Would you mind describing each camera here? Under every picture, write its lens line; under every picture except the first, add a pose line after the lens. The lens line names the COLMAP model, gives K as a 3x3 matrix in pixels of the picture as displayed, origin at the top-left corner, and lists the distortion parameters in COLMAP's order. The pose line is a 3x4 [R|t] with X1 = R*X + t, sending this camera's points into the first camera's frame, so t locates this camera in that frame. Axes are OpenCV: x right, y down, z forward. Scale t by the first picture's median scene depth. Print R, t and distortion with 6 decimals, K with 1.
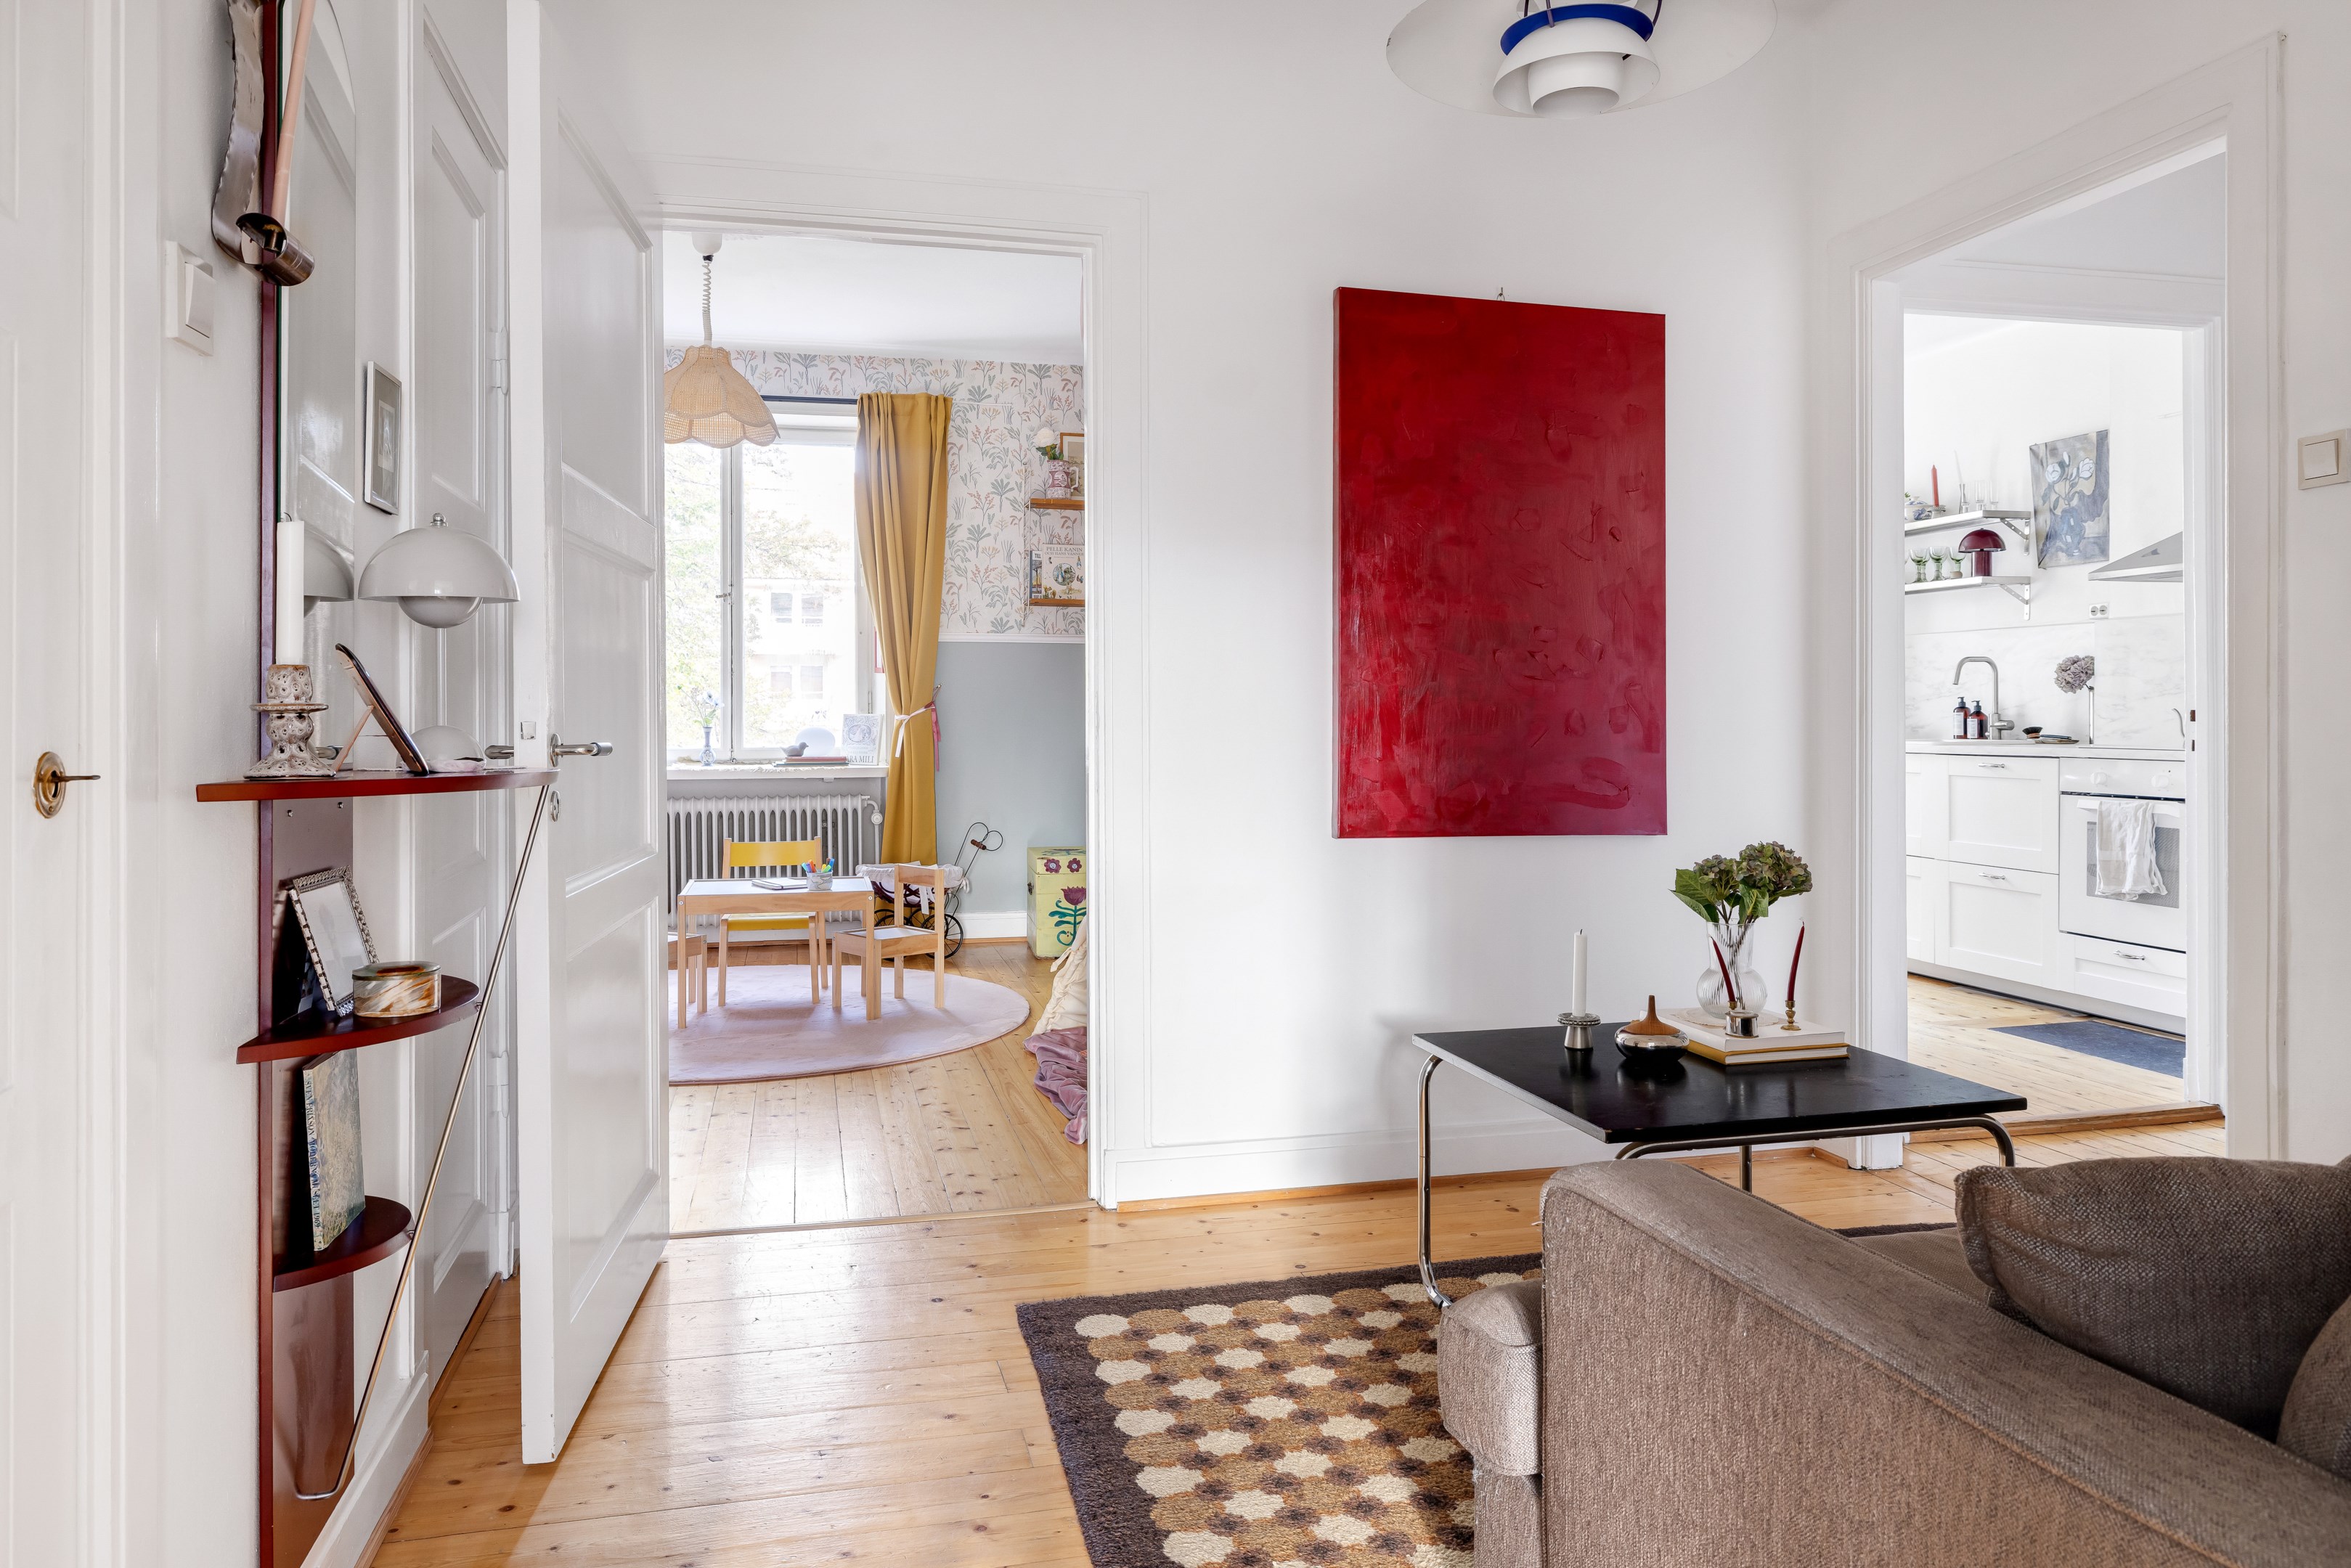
lens RADIAL K [[1549.1, 0, 1178.4], [0, 1549.1, 710.4], [0, 0, 1]] dist [-0.002594, 0.000020]
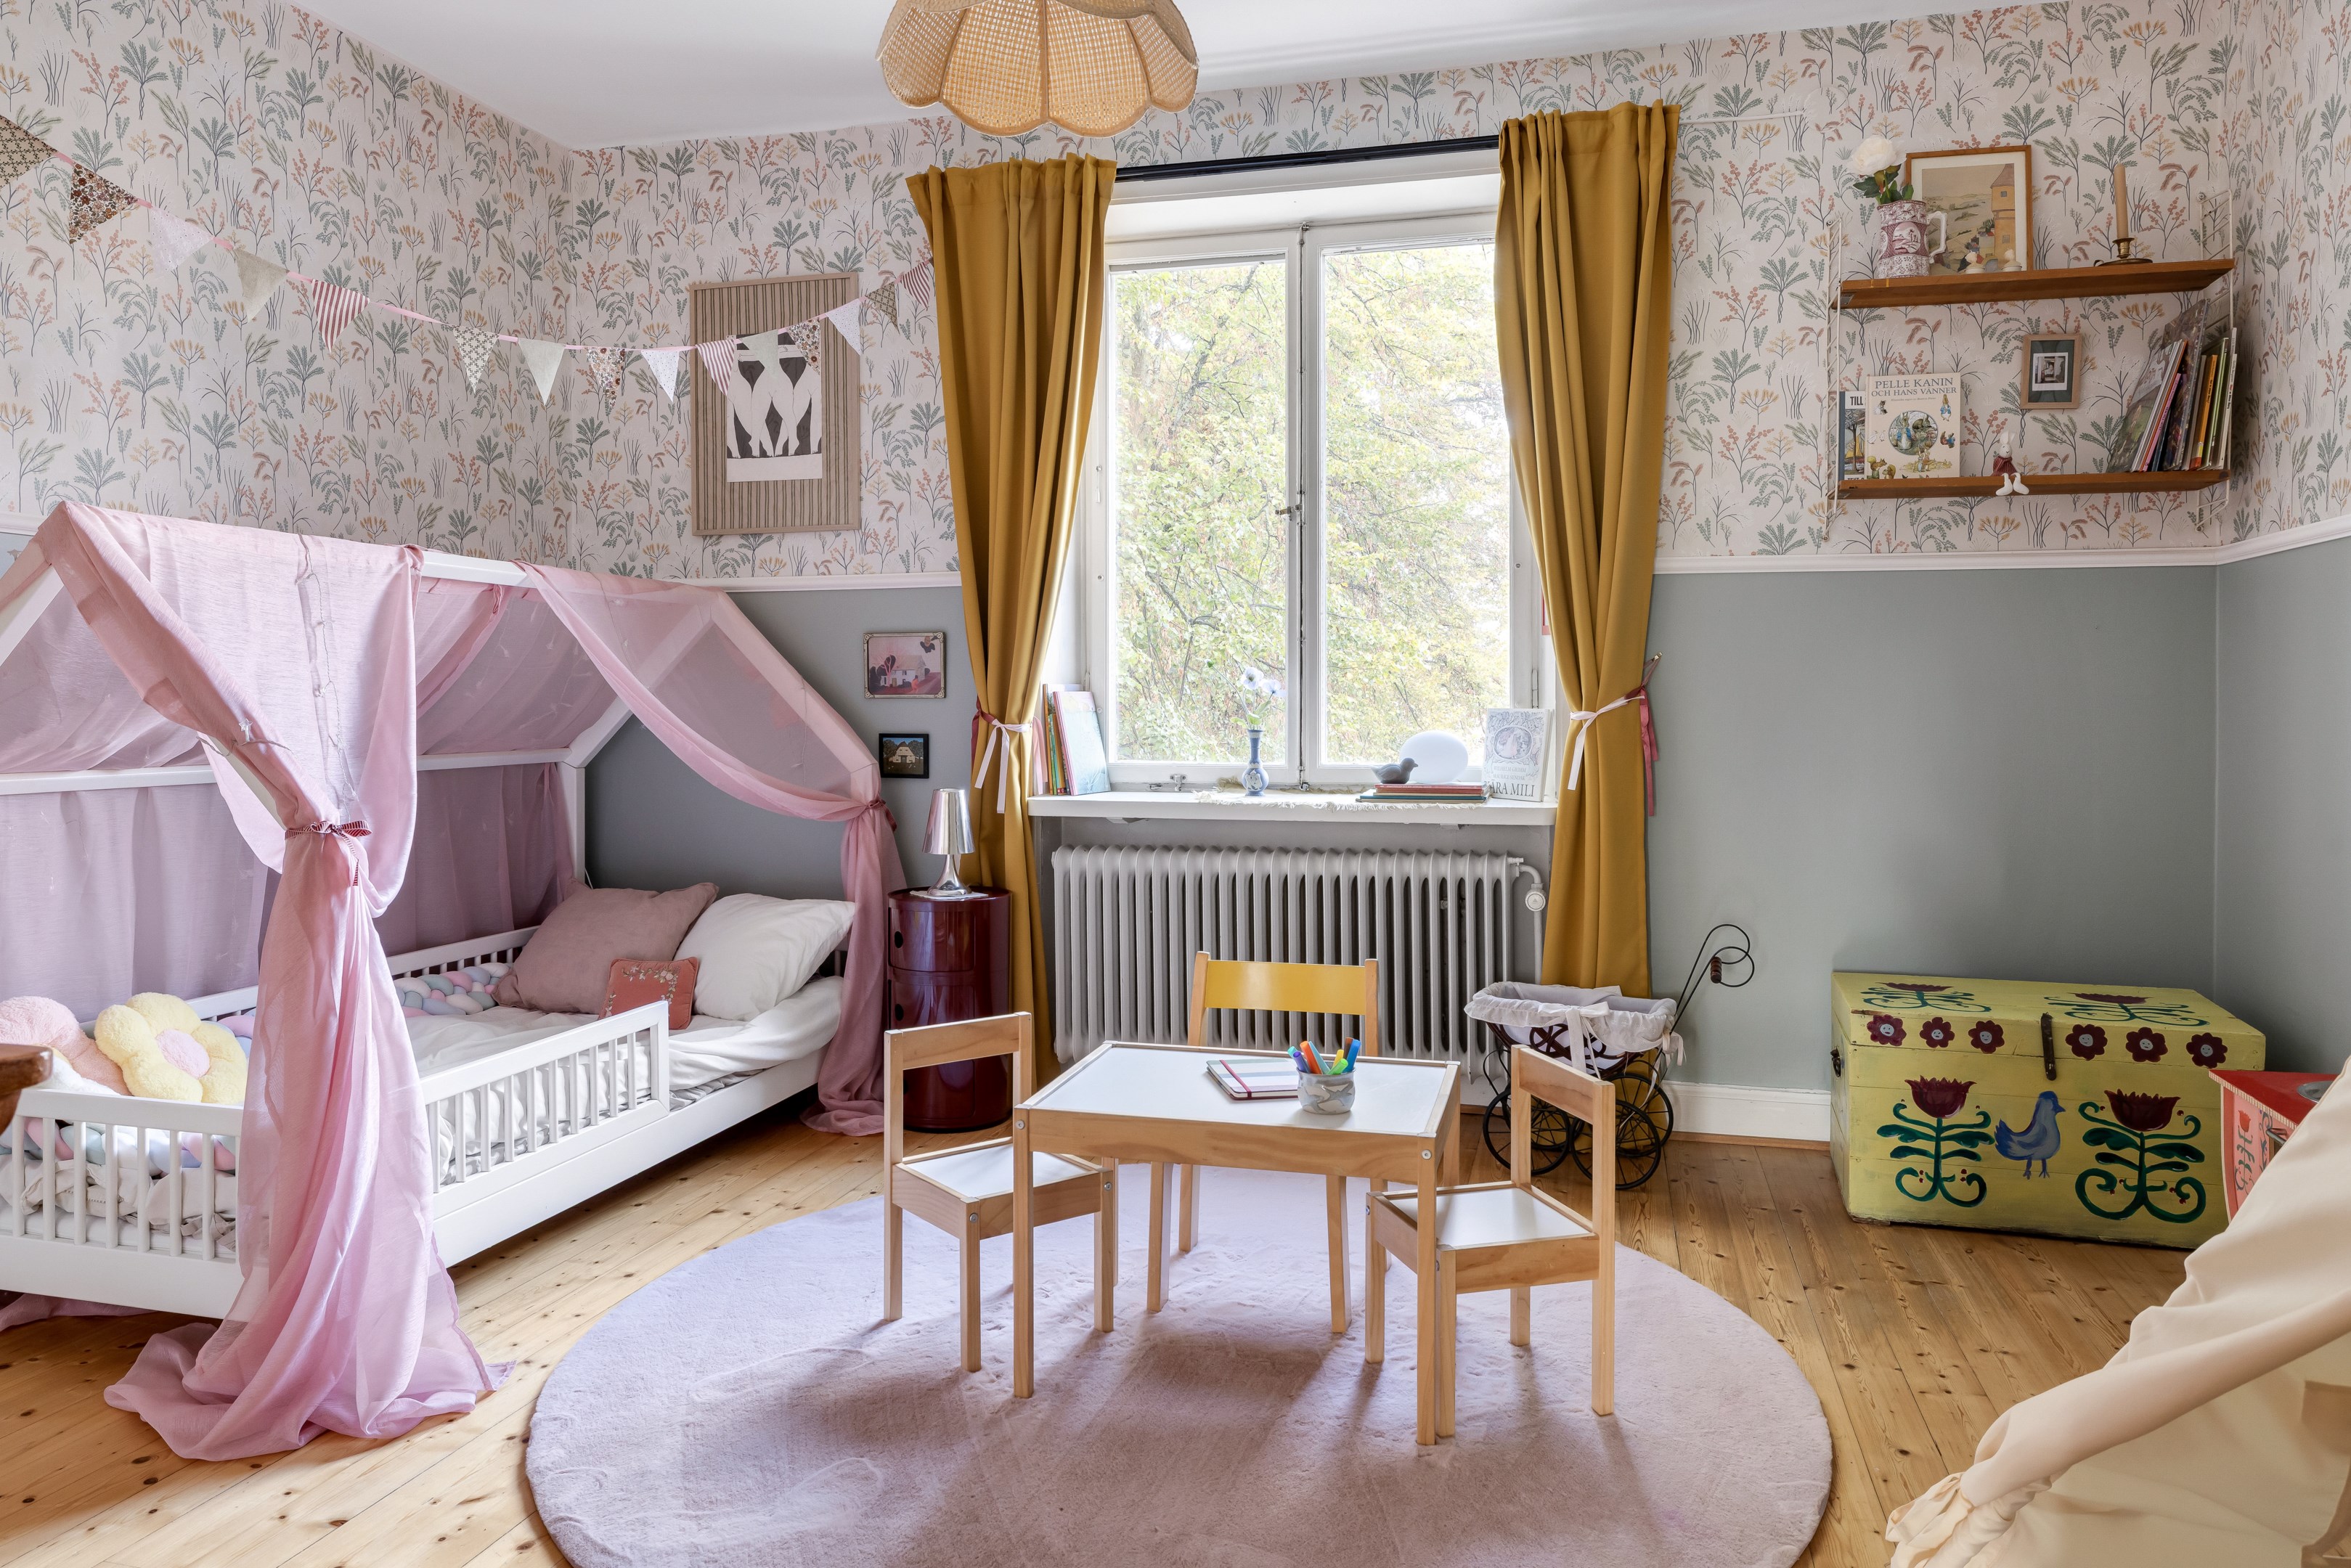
lens RADIAL K [[1582.6, 0, 1176.1], [0, 1582.6, 711.9], [0, 0, 1]] dist [-0.002536, -0.000575]
pose [[0.877579, 0.005273, -0.479402, -0.037562], [0.002243, 0.999883, 0.015103, -0.005331], [0.479426, -0.014329, 0.877465, 0.438411]]
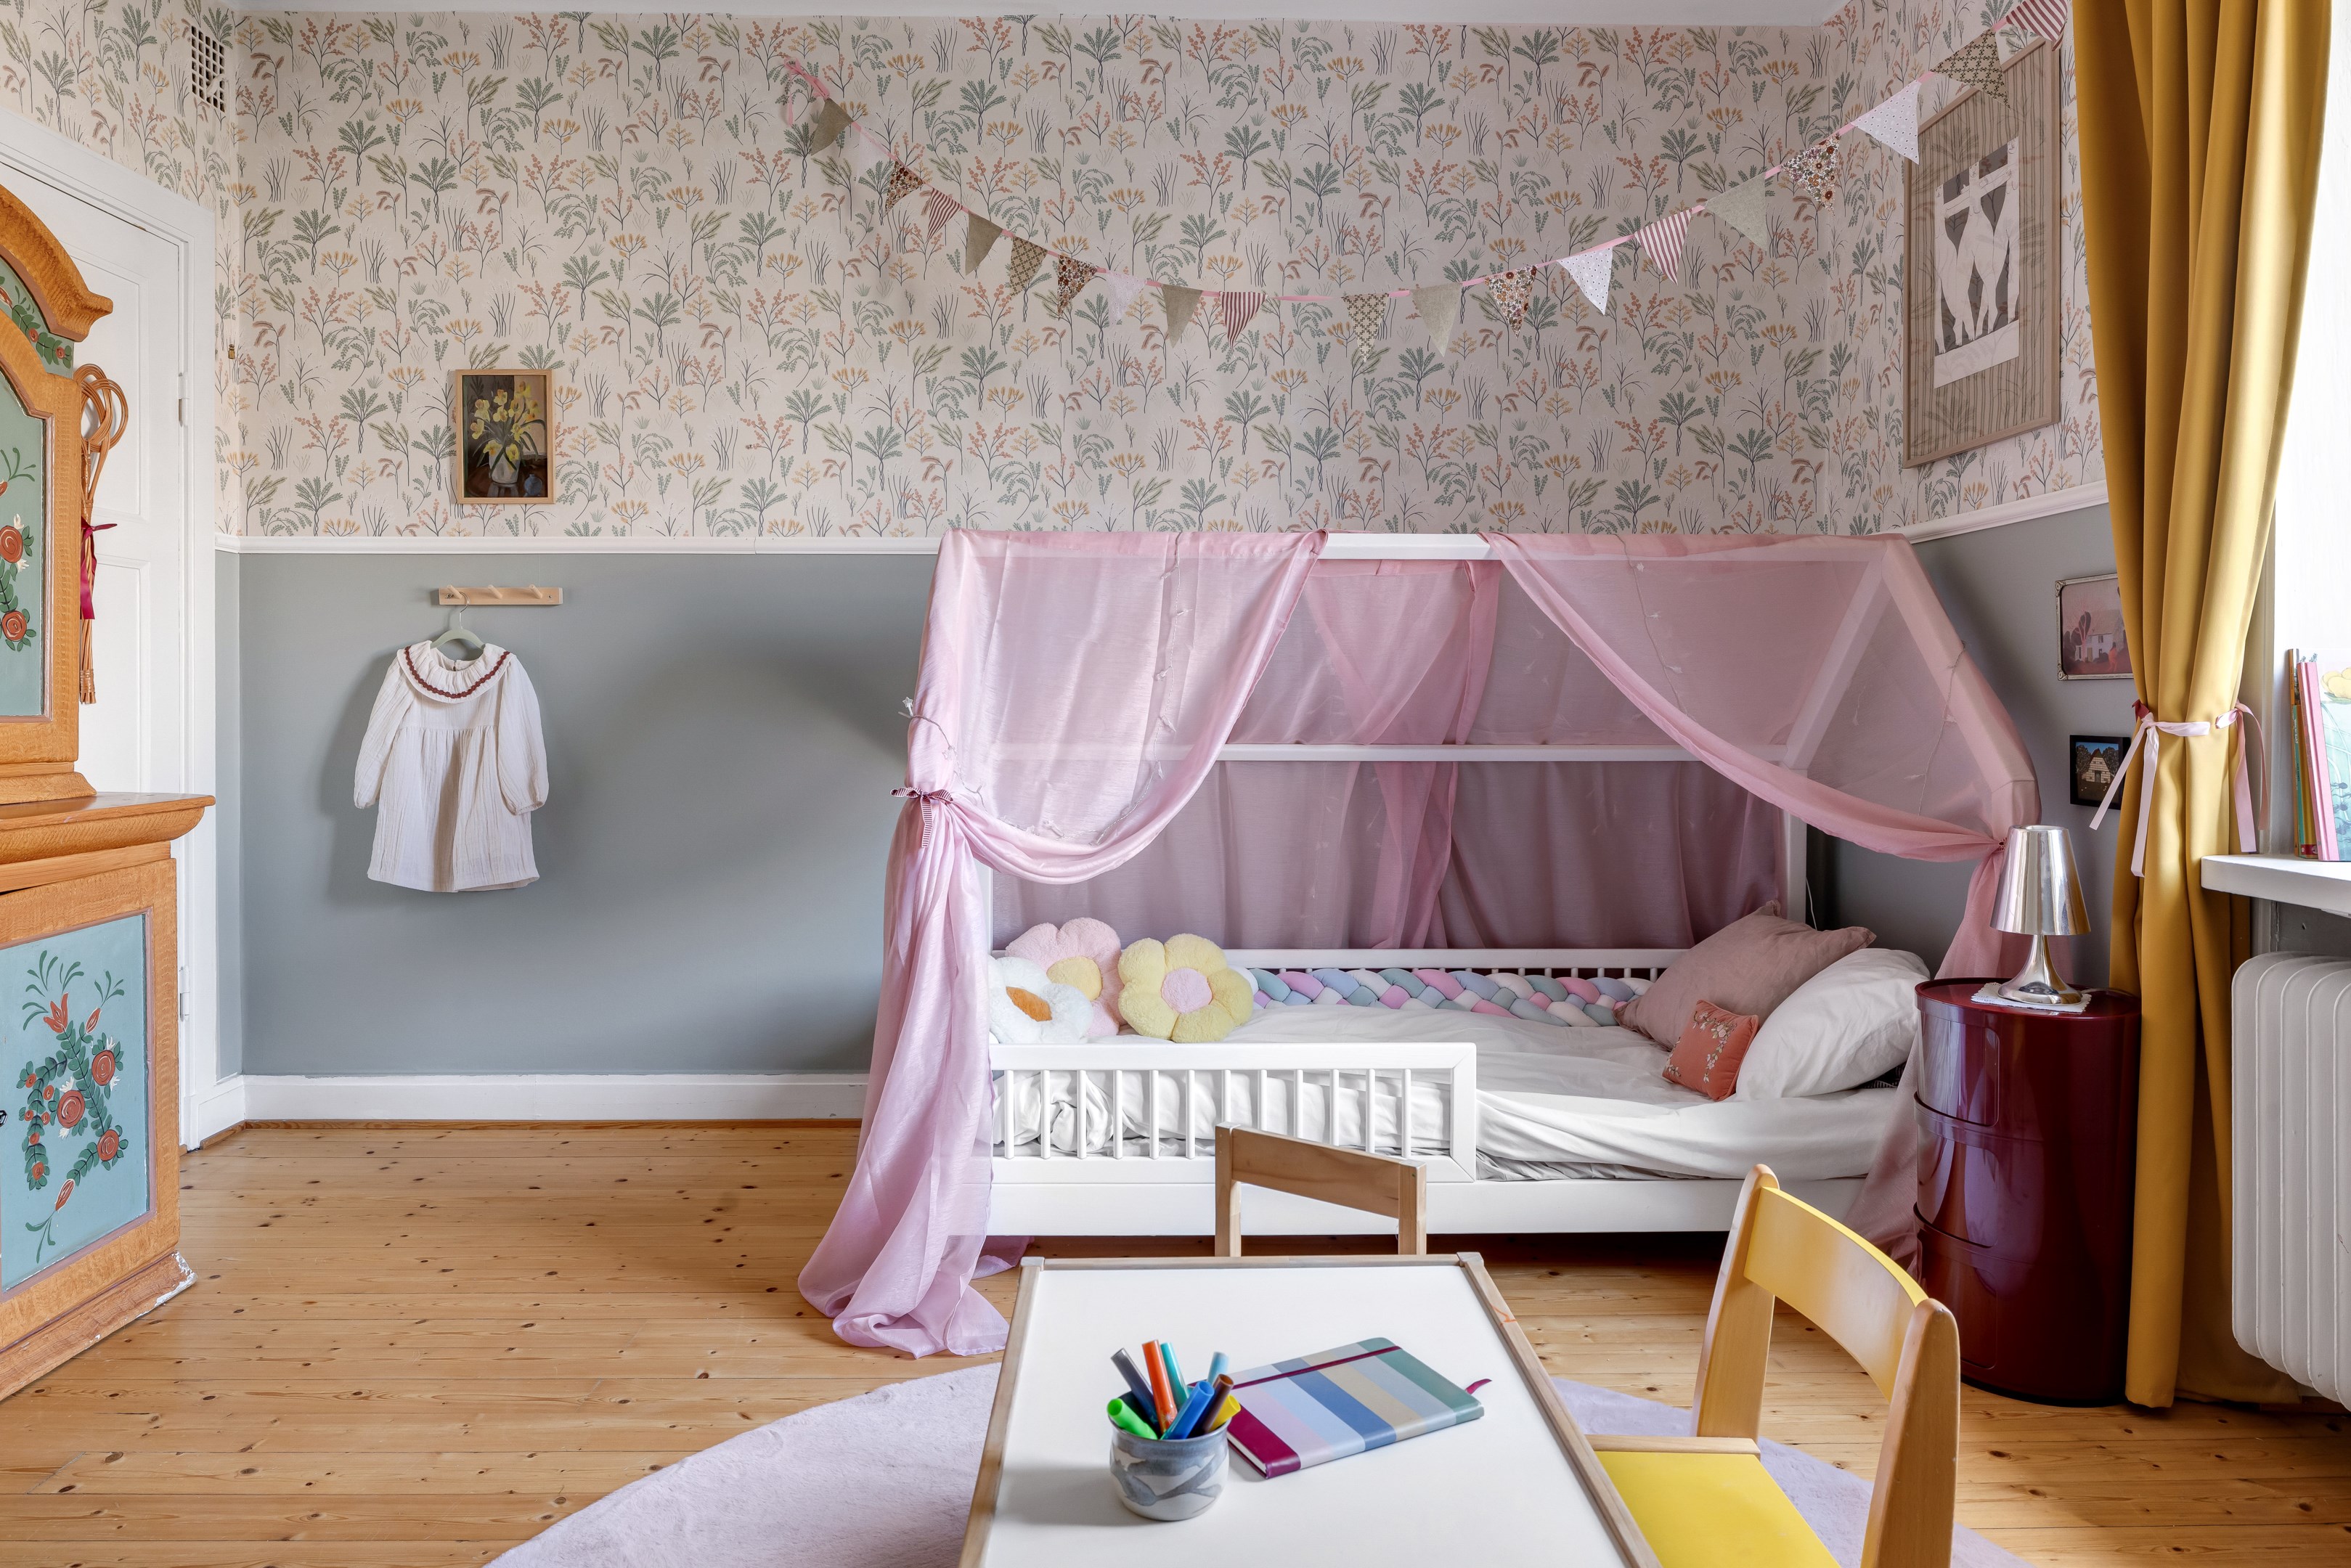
lens RADIAL K [[1490.7, 0, 1177.1], [0, 1490.7, 718.7], [0, 0, 1]] dist [0.000580, -0.000128]
pose [[-0.222631, 0.012372, -0.974824, -0.021461], [0.005606, 0.999919, 0.011410, 0.002539], [0.974887, -0.002924, -0.222682, 0.792890]]
